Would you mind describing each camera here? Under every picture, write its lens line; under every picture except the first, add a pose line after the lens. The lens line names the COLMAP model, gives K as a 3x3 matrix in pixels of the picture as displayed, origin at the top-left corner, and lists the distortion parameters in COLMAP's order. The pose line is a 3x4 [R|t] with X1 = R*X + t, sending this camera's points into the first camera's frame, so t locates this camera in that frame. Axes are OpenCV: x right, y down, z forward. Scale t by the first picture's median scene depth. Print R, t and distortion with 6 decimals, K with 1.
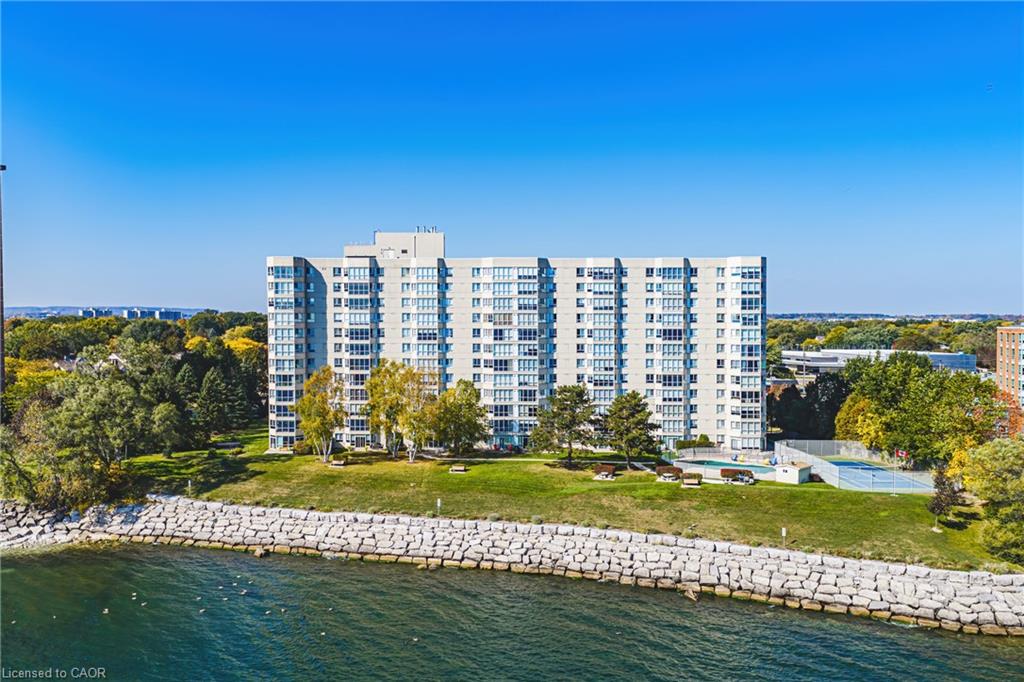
lens RADIAL K [[911.3, 0, 430.5], [0, 911.3, 307.3], [0, 0, 1]] dist [0.004200, 0.003940]
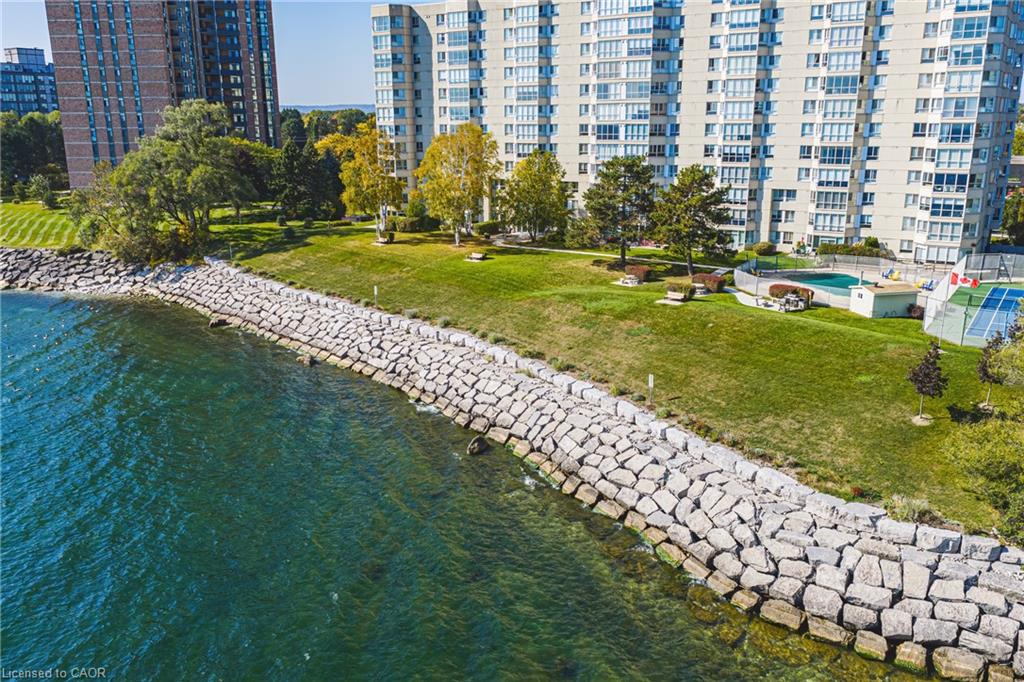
lens RADIAL K [[855.4, 0, 505.3], [0, 855.4, 344.9], [0, 0, 1]] dist [0.007729, -0.003776]
pose [[0.847265, 0.128597, -0.515369, 0.404990], [0.015751, 0.963742, 0.266371, 0.042487], [0.530937, -0.233805, 0.814519, 0.316374]]
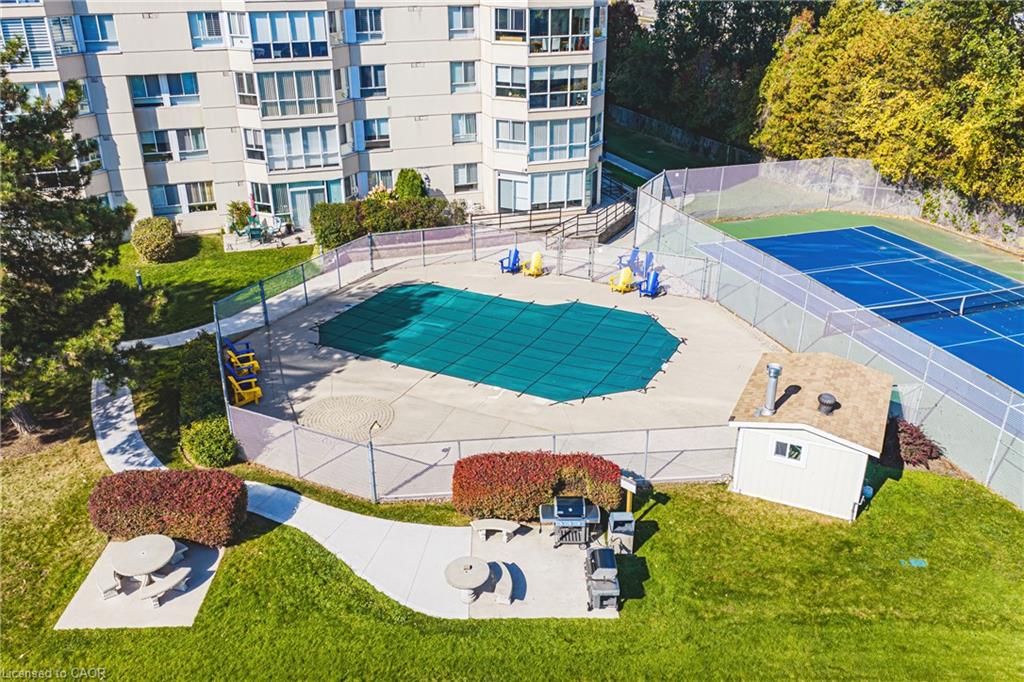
lens RADIAL K [[855.4, 0, 505.3], [0, 855.4, 344.9], [0, 0, 1]] dist [0.007729, -0.003776]
pose [[0.943455, -0.145699, 0.297766, 0.237219], [0.002350, 0.901153, 0.433494, 0.070001], [-0.331492, -0.408283, 0.850540, 0.727683]]
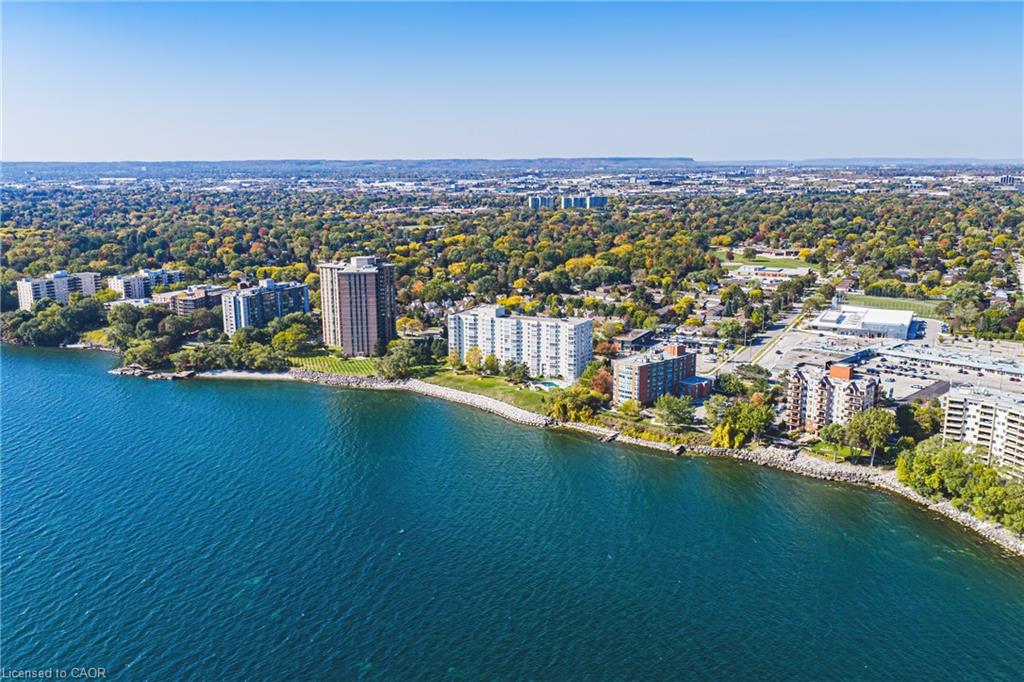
lens RADIAL K [[905.1, 0, 532.4], [0, 905.1, 342.7], [0, 0, 1]] dist [0.013618, -0.003930]
pose [[0.908389, 0.080382, -0.410326, 1.581831], [0.007760, 0.977937, 0.208756, -0.682426], [0.418054, -0.192816, 0.887724, -2.021922]]
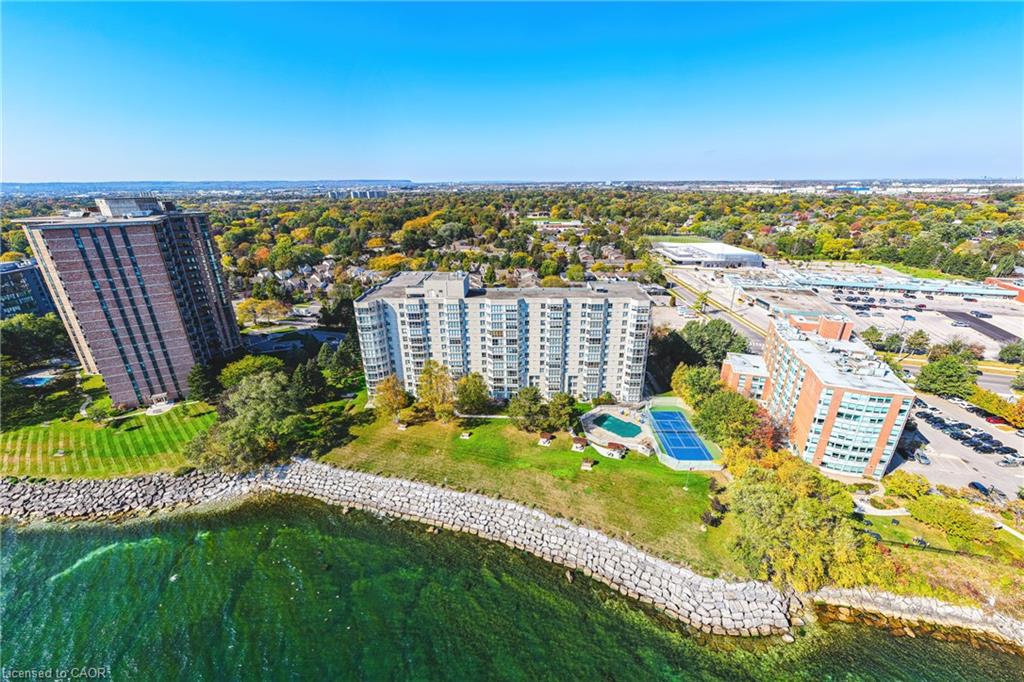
lens RADIAL K [[415.6, 0, 514.4], [0, 415.6, 340.0], [0, 0, 1]] dist [0.024759, -0.000041]
pose [[0.999892, -0.005186, -0.013748, 0.122172], [0.009847, 0.930970, 0.364962, -0.265201], [0.010907, -0.365058, 0.930921, 0.257075]]
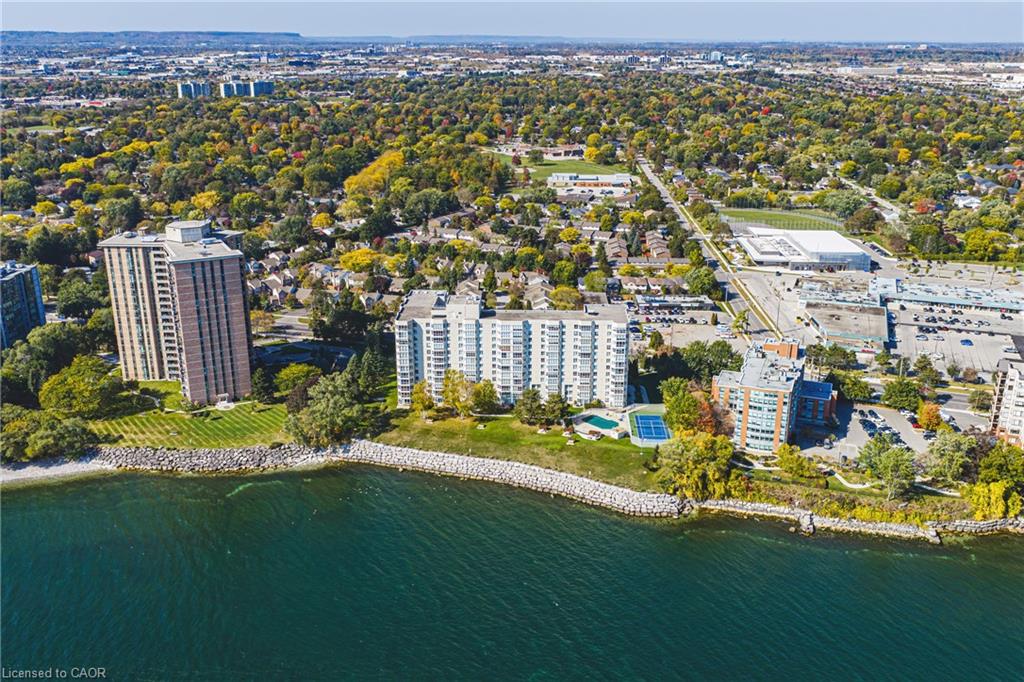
lens RADIAL K [[905.1, 0, 532.4], [0, 905.1, 342.7], [0, 0, 1]] dist [0.013618, -0.003930]
pose [[0.999975, 0.005923, 0.003903, 0.132757], [-0.006883, 0.943249, 0.332016, -0.702824], [-0.001715, -0.332034, 0.943266, -0.992804]]
